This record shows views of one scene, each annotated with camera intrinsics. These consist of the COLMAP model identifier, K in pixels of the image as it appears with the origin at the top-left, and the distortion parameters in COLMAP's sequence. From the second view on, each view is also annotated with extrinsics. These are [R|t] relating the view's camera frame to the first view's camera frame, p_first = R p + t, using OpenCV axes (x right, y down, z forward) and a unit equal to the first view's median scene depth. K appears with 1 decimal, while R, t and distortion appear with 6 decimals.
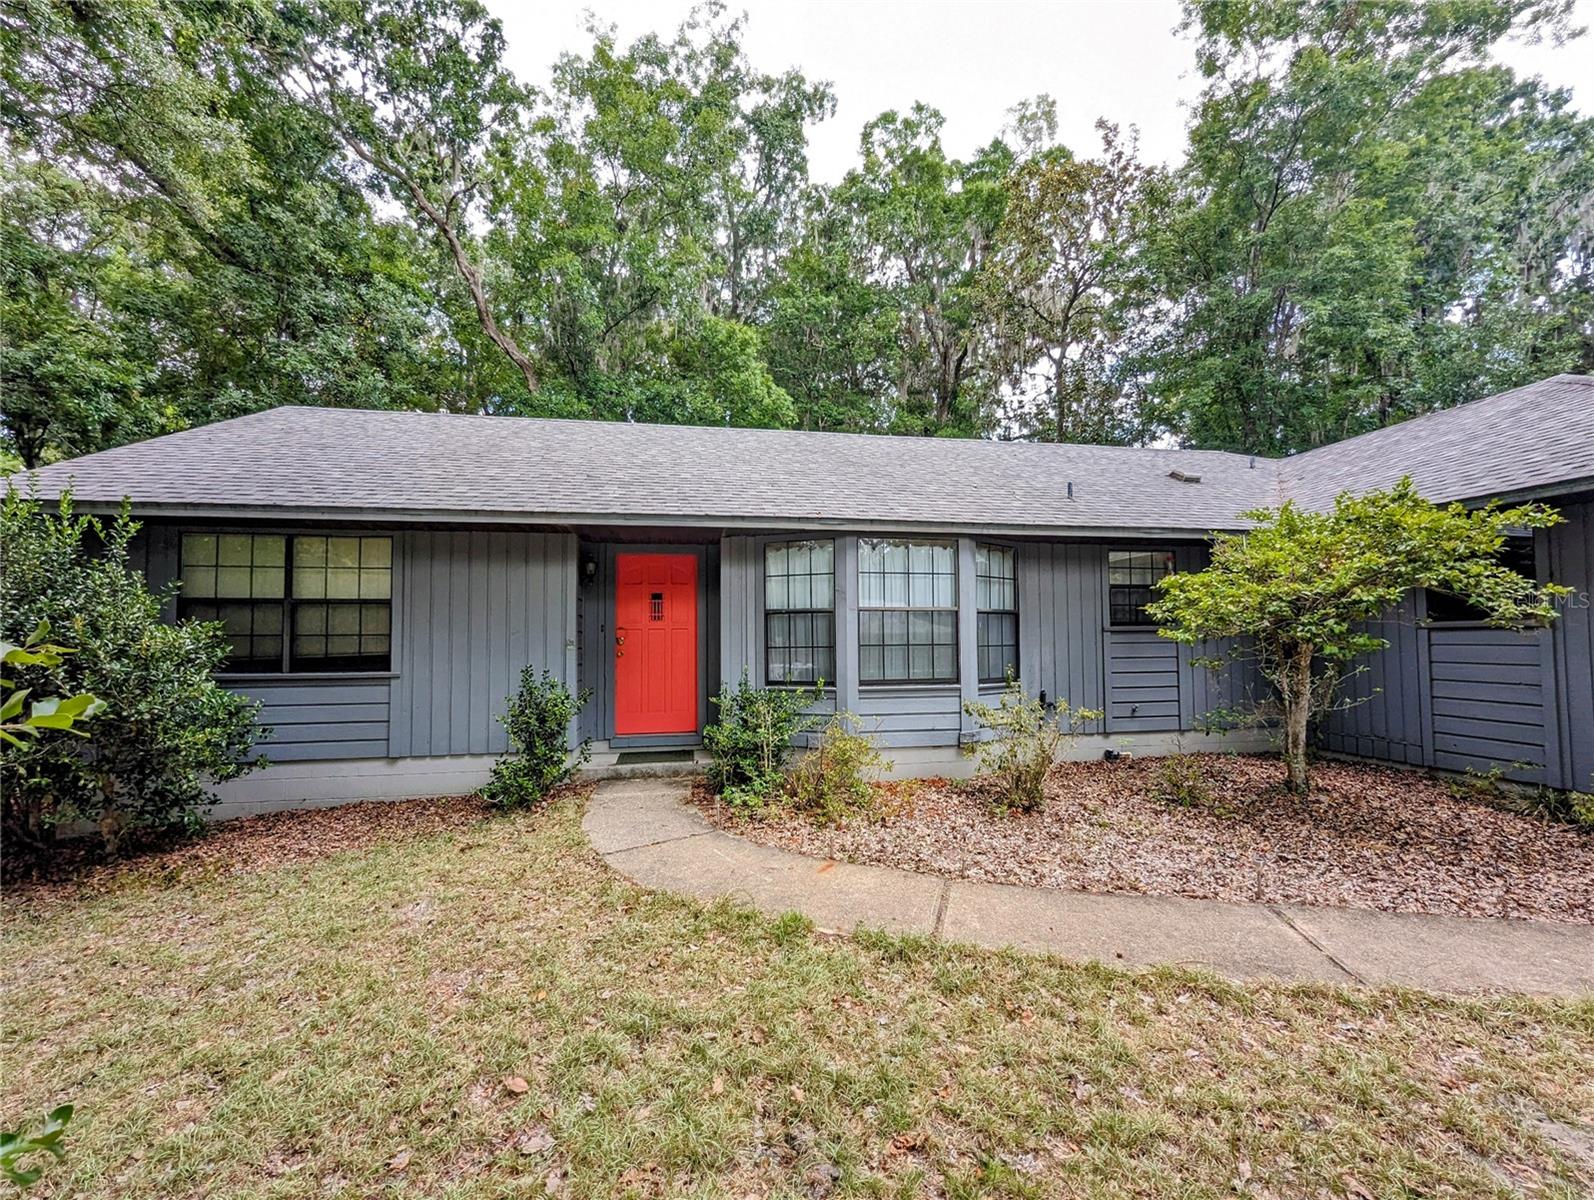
lens RADIAL K [[631.3, 0, 800.3], [0, 631.3, 598.2], [0, 0, 1]] dist [0.001504, -0.000904]
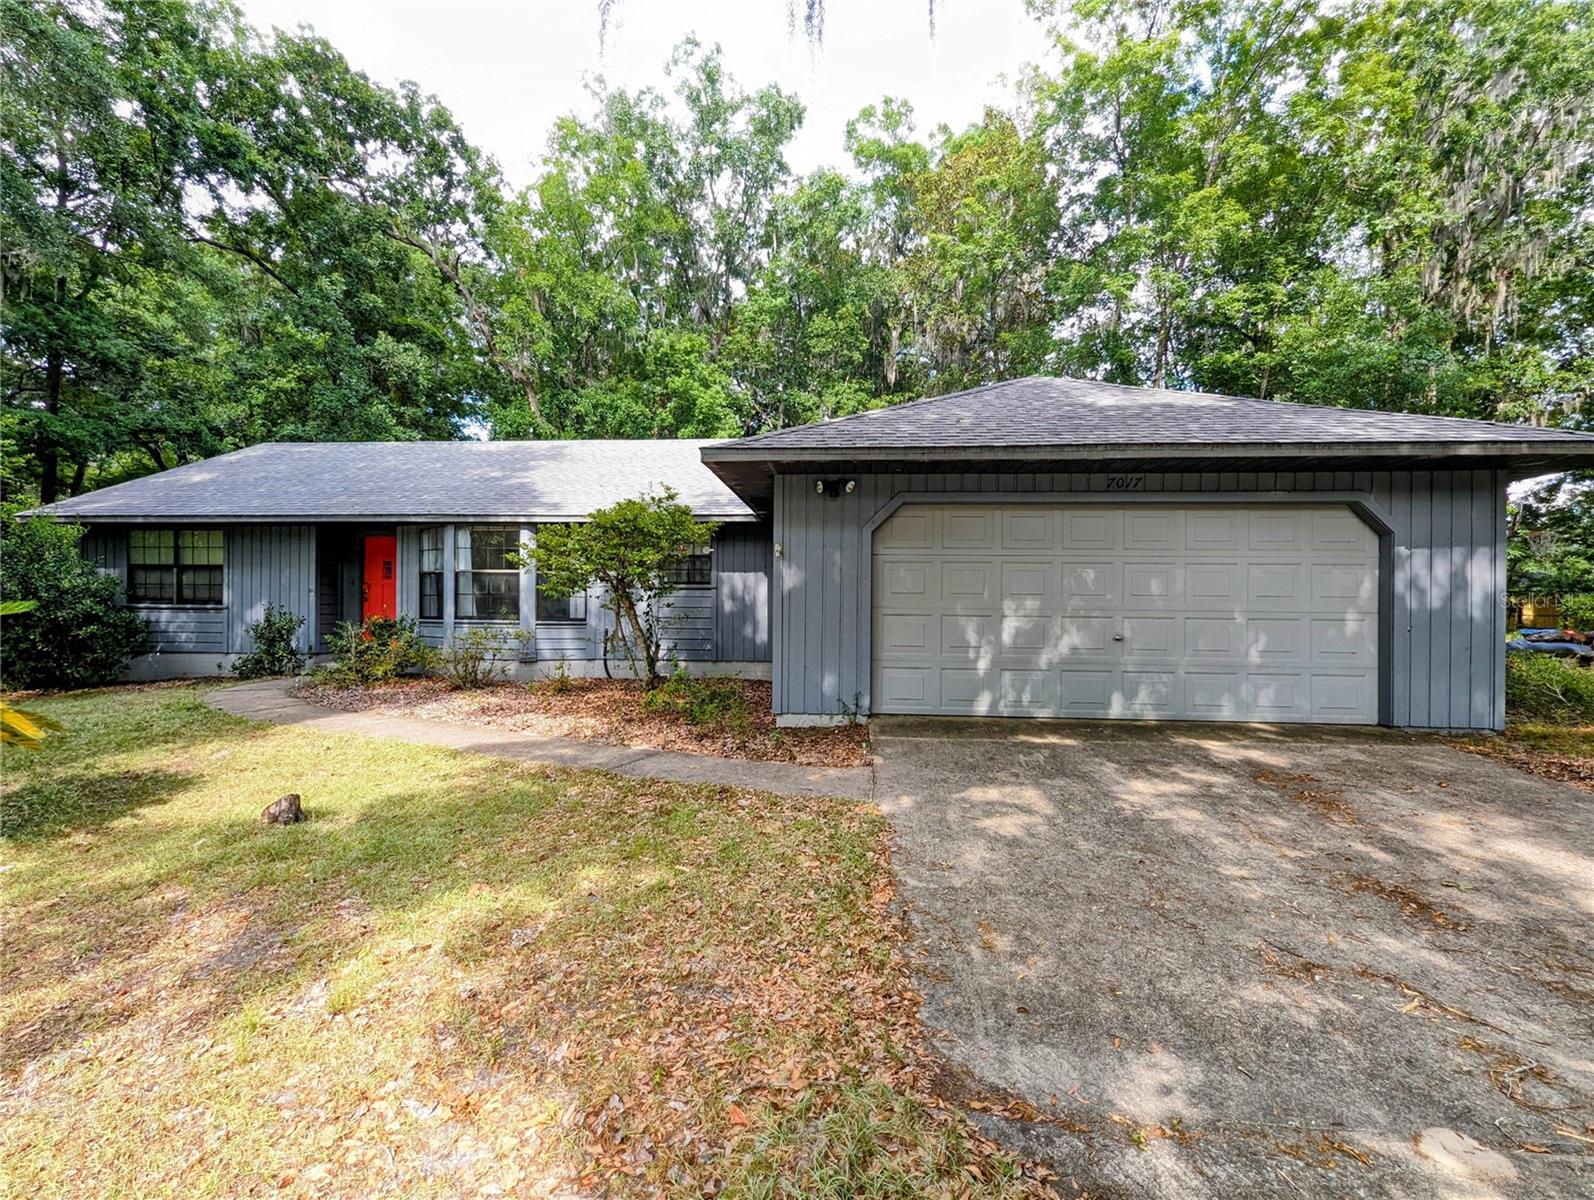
lens RADIAL K [[631.3, 0, 798.9], [0, 631.3, 608.5], [0, 0, 1]] dist [0.001504, -0.000904]
pose [[0.974477, 0.012818, -0.224120, 1.319041], [-0.001979, 0.998820, 0.048523, 0.032518], [0.224477, -0.046841, 0.973353, -0.376726]]
